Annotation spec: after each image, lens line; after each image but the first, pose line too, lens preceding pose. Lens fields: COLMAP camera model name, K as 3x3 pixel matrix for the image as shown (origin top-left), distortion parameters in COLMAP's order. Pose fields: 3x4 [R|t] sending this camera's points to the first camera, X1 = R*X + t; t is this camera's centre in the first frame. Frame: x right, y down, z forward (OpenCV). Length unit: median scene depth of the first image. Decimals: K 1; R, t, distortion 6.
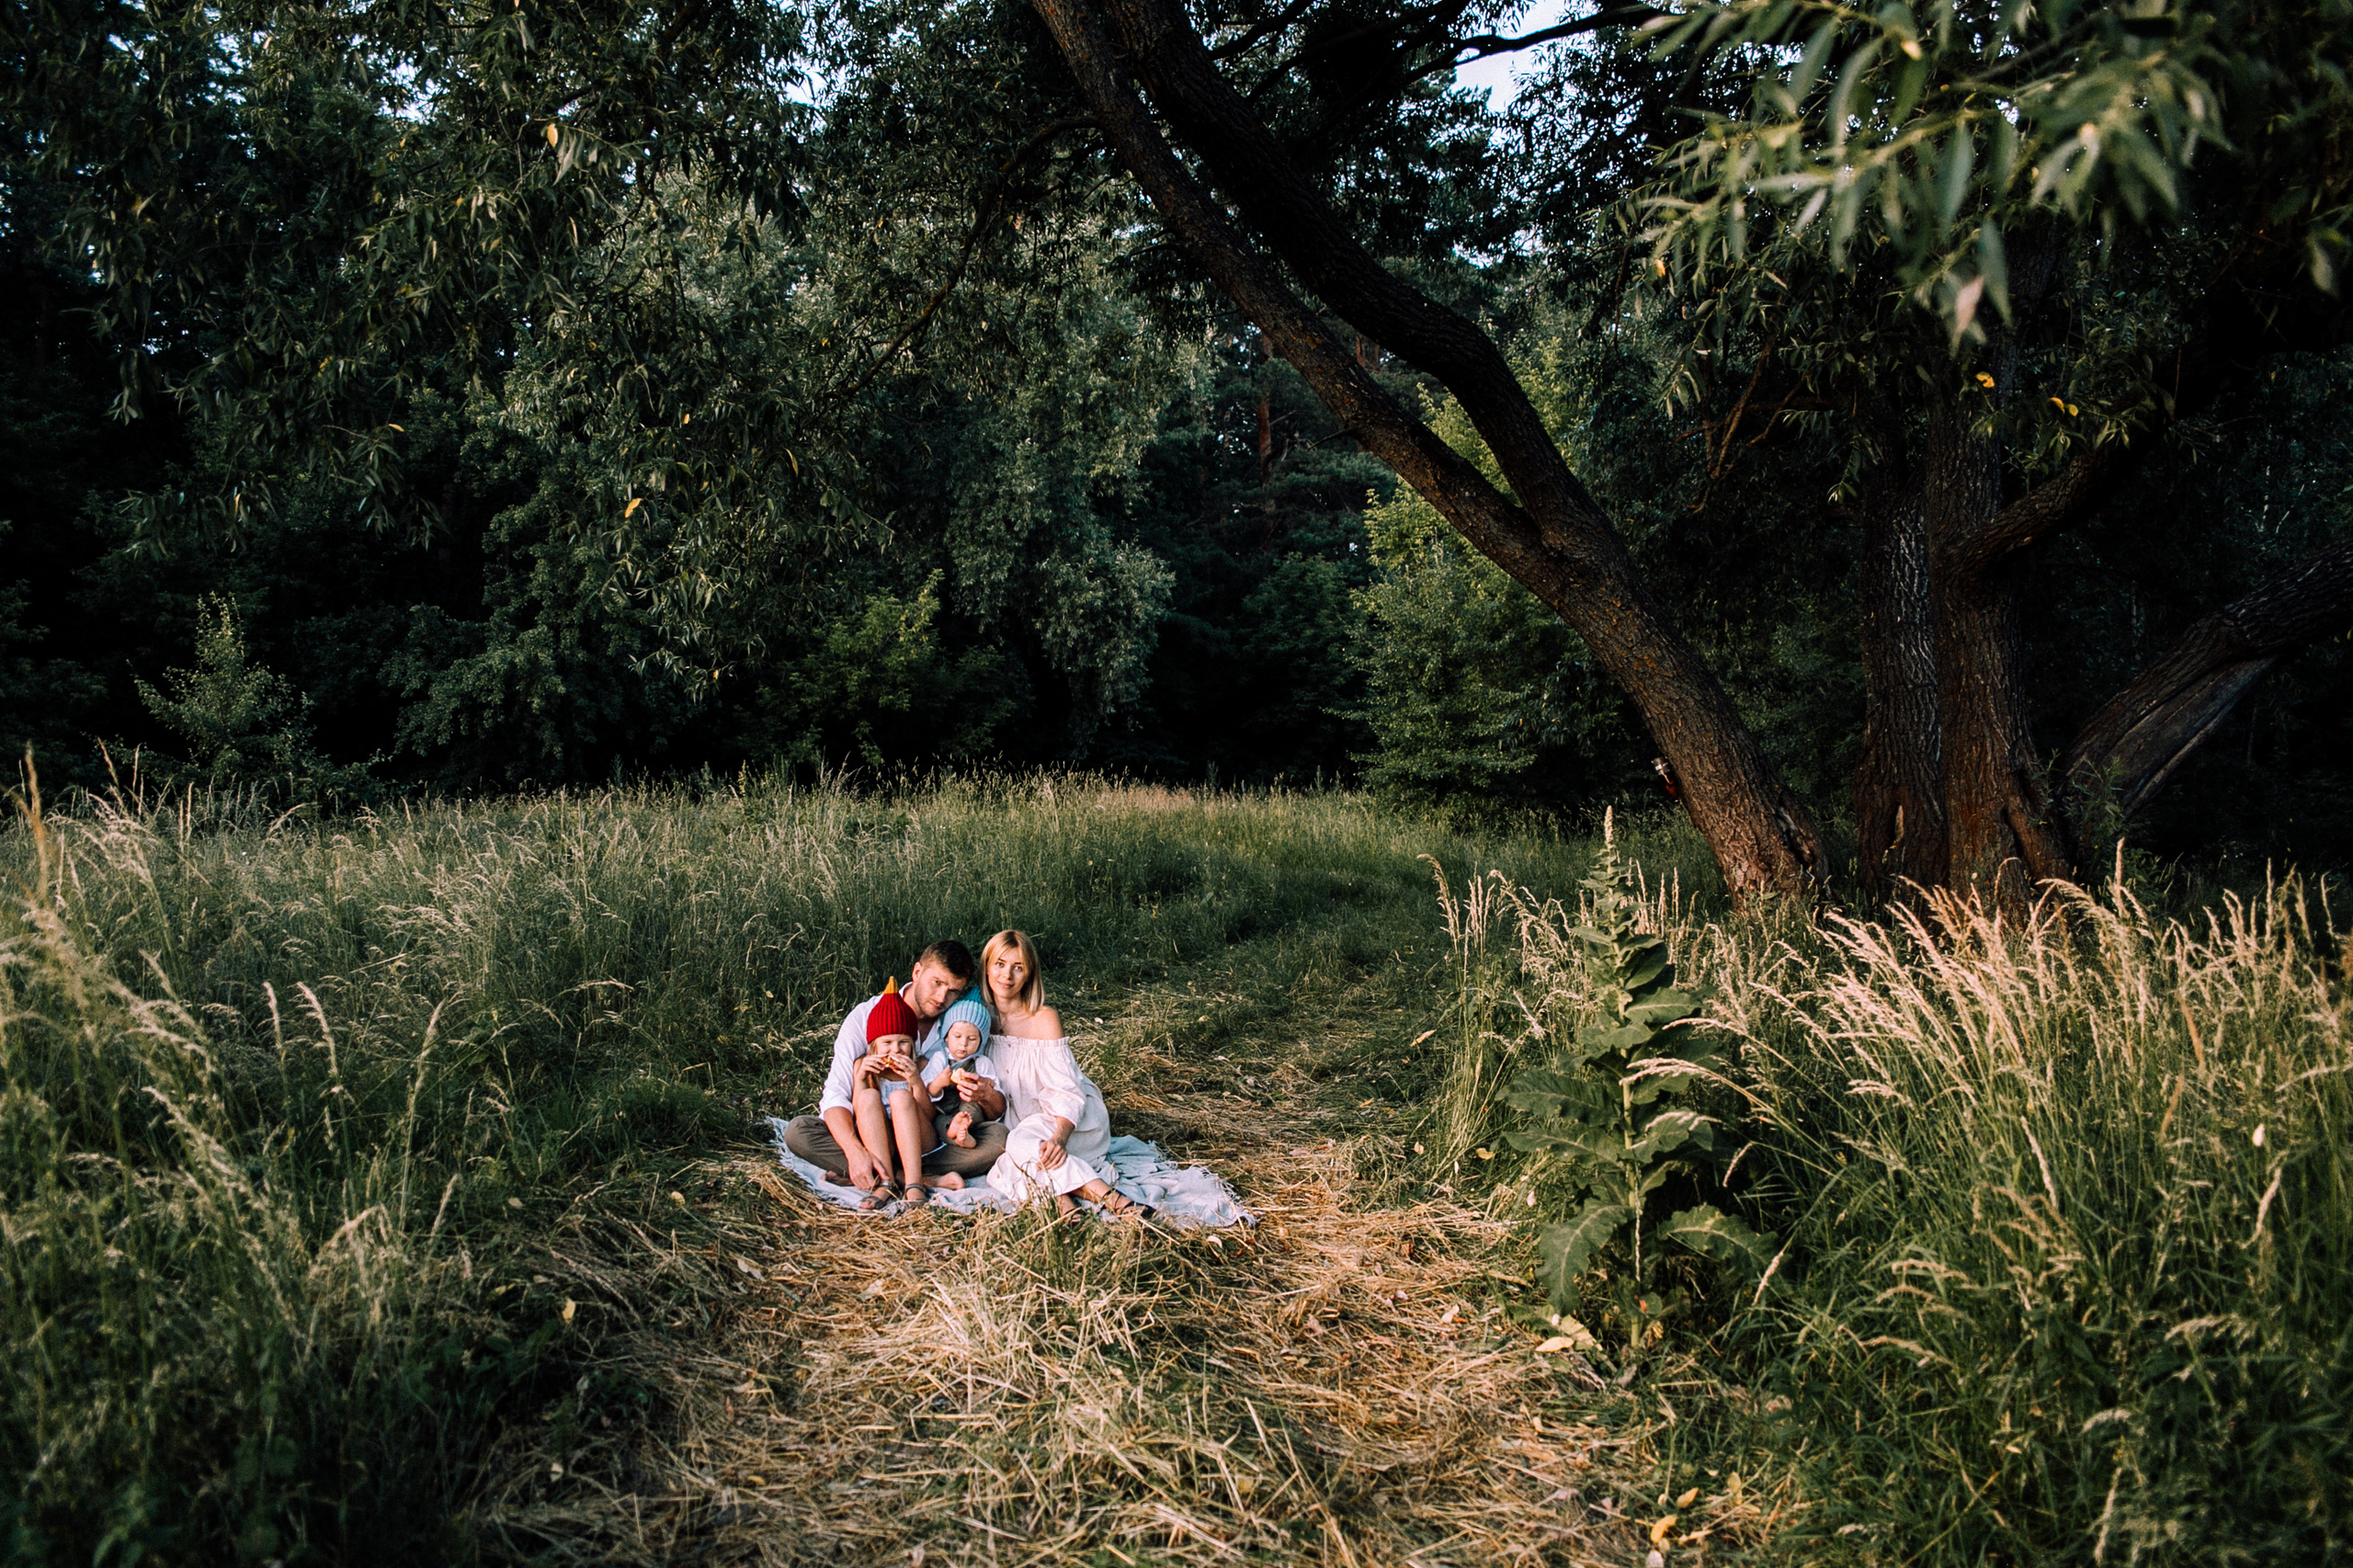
lens RADIAL K [[1645.7, 0, 1189.0], [0, 1645.7, 787.9], [0, 0, 1]] dist [-0.111500, 0.099441]
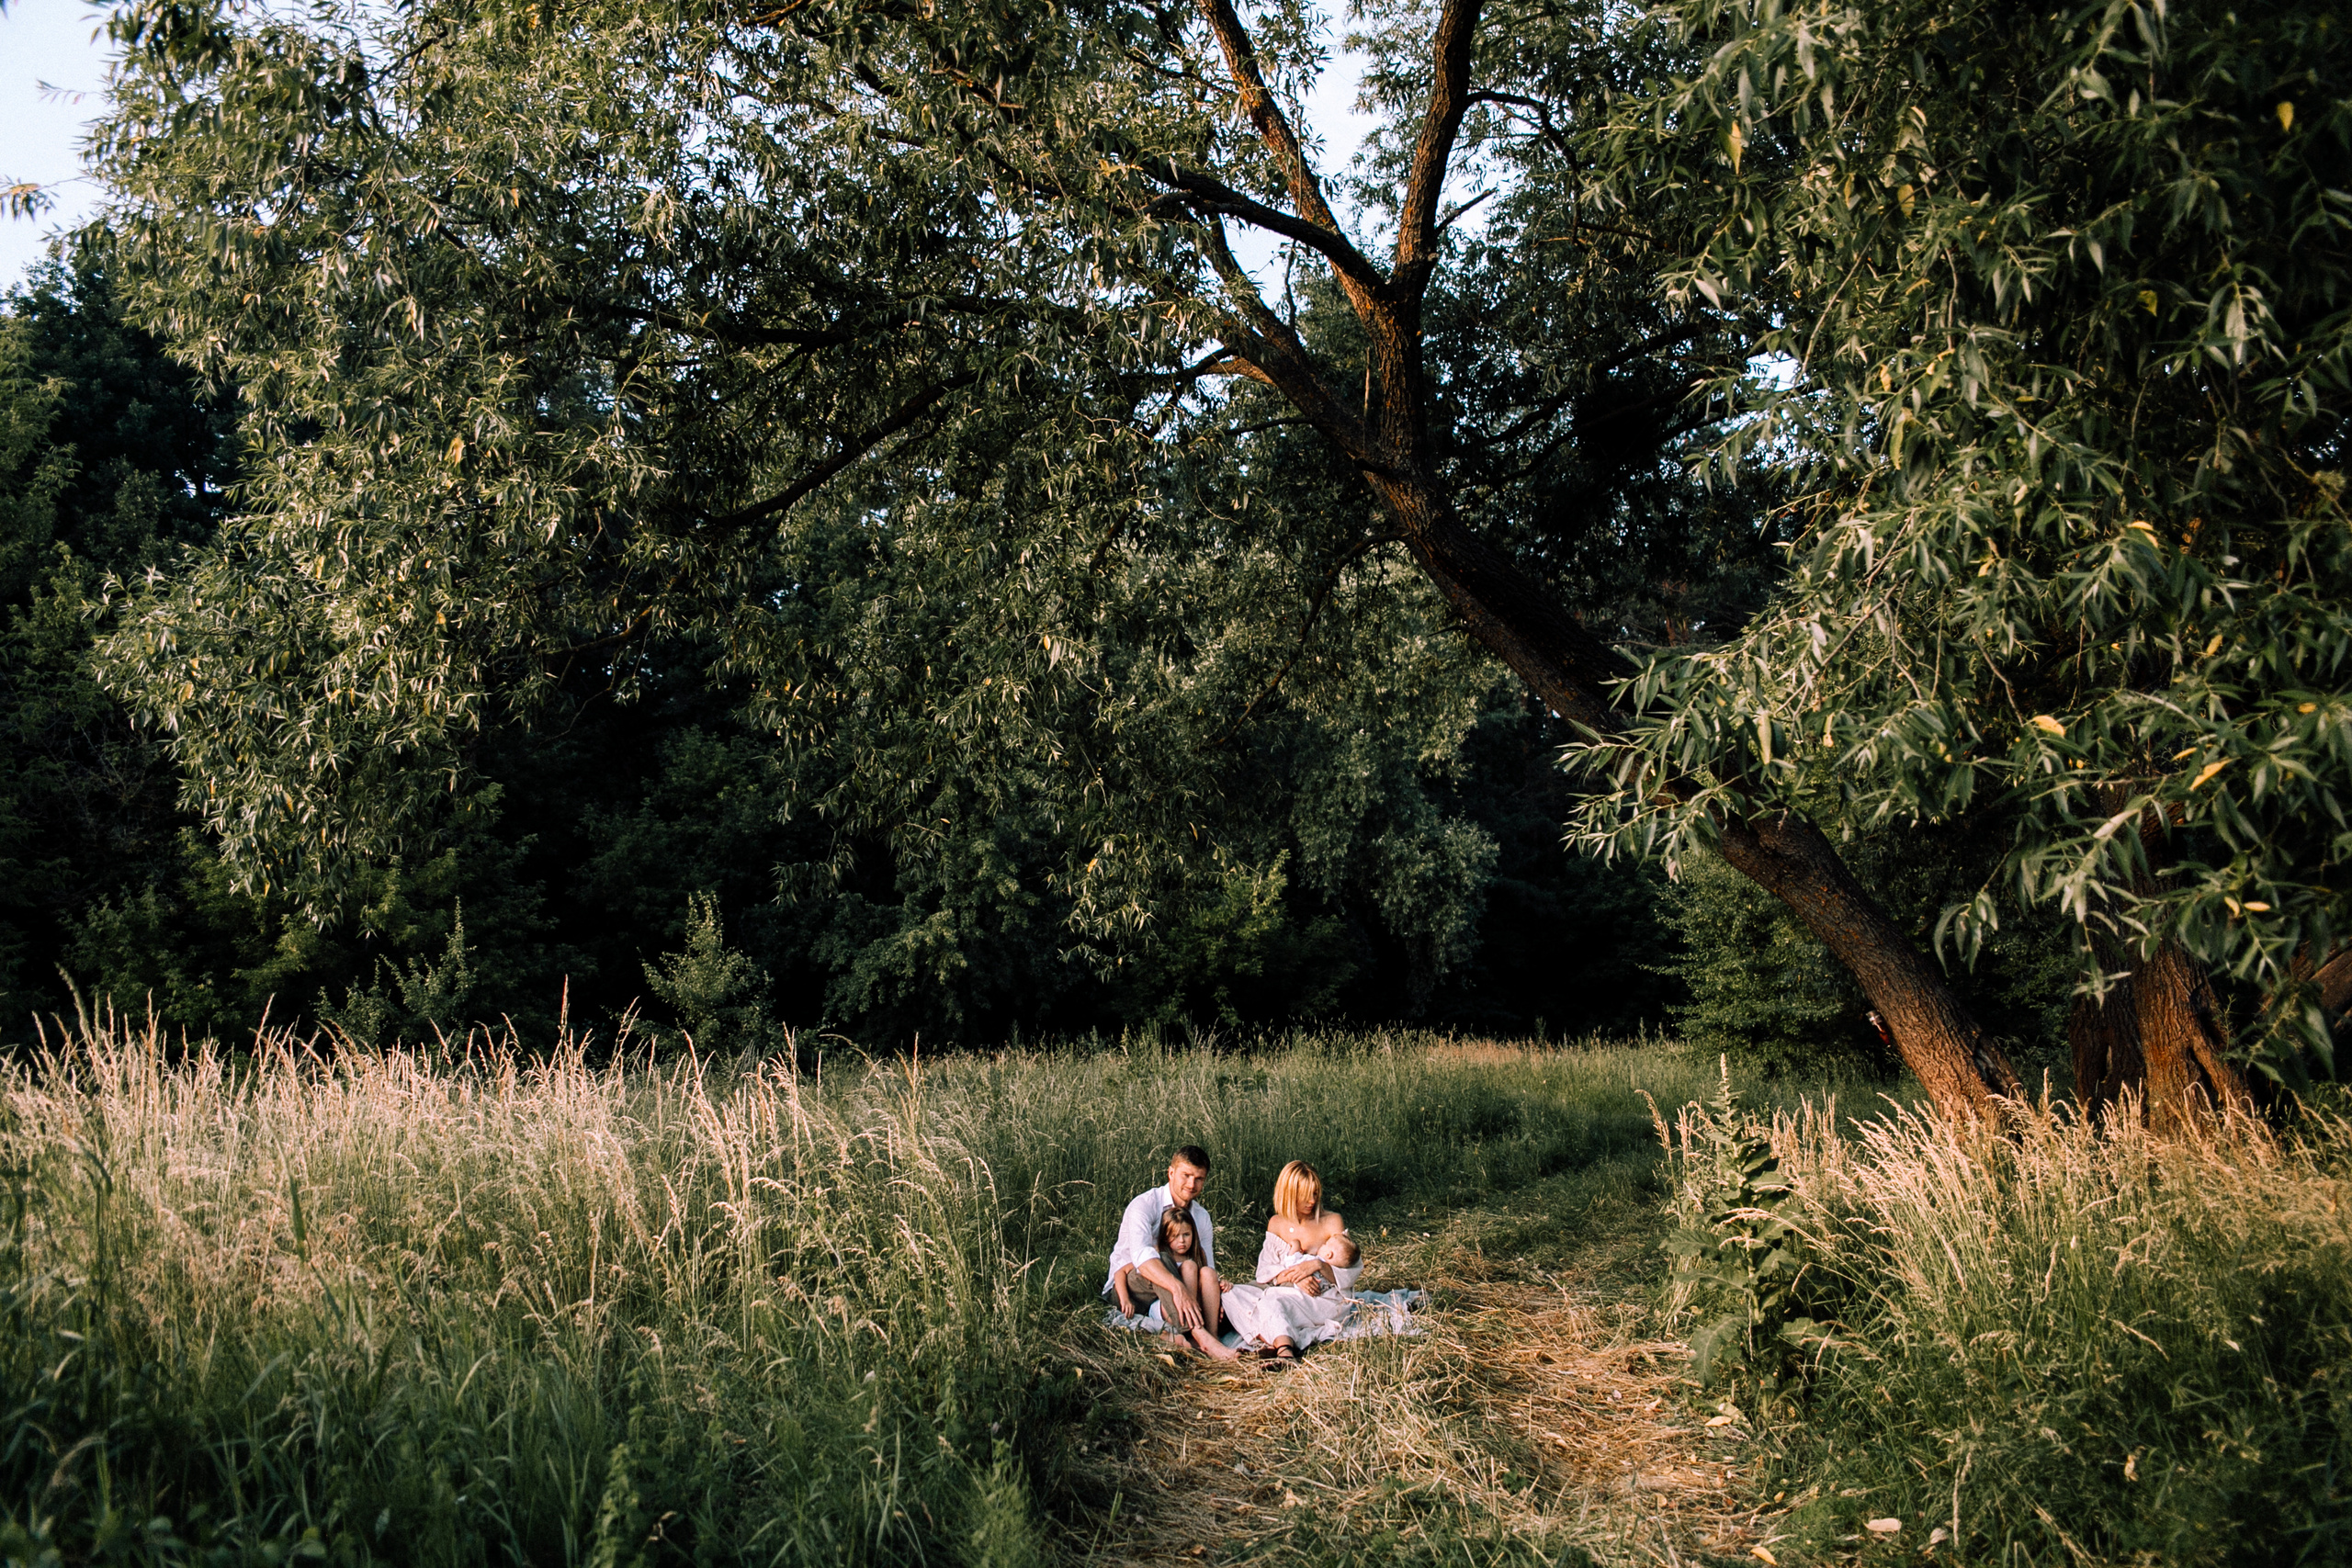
lens RADIAL K [[1644.9, 0, 1188.5], [0, 1644.9, 787.9], [0, 0, 1]] dist [-0.111500, 0.099441]
pose [[0.977837, -0.044875, -0.204502, 0.016901], [0.012910, 0.987825, -0.155034, -0.001030], [0.208969, 0.148958, 0.966511, -0.127302]]
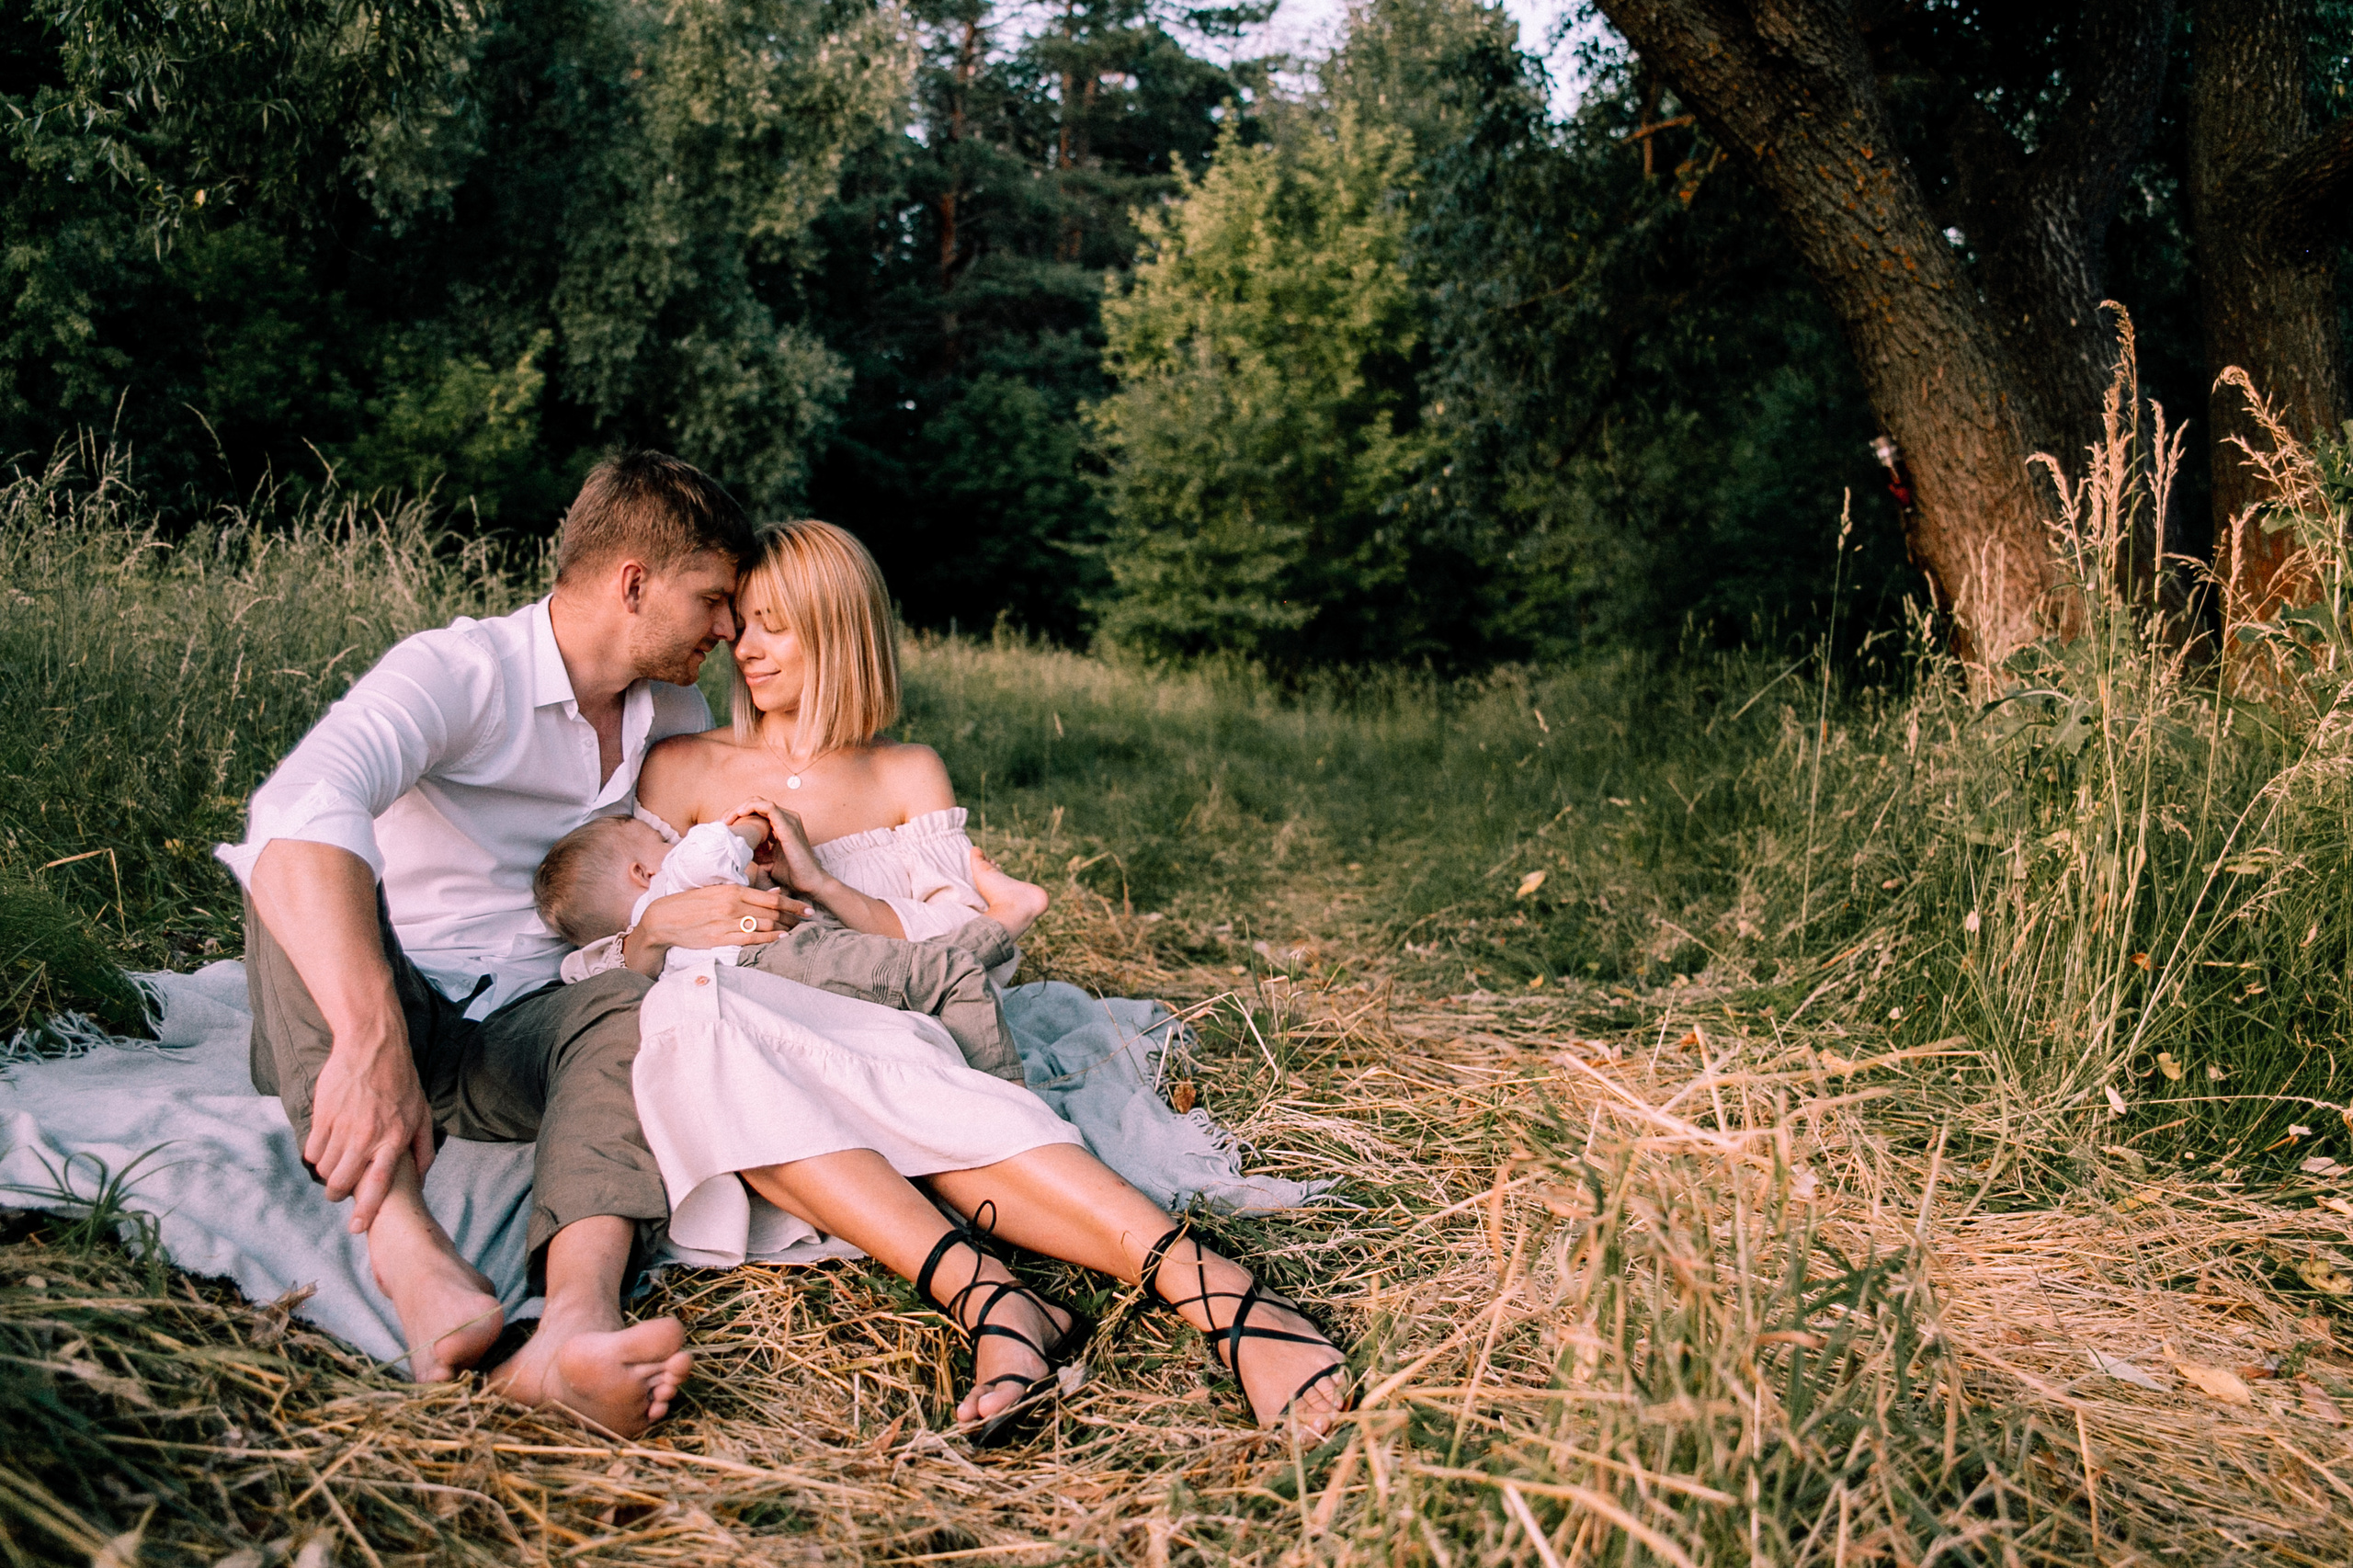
lens RADIAL K [[1784.7, 0, 1113.4], [0, 1784.7, 776.1], [0, 0, 1]] dist [-0.046460, 0.058174]
pose [[0.982392, 0.039476, 0.182611, -0.041274], [-0.046022, 0.998436, 0.031746, 0.038433], [-0.181072, -0.039591, 0.982673, 0.155949]]
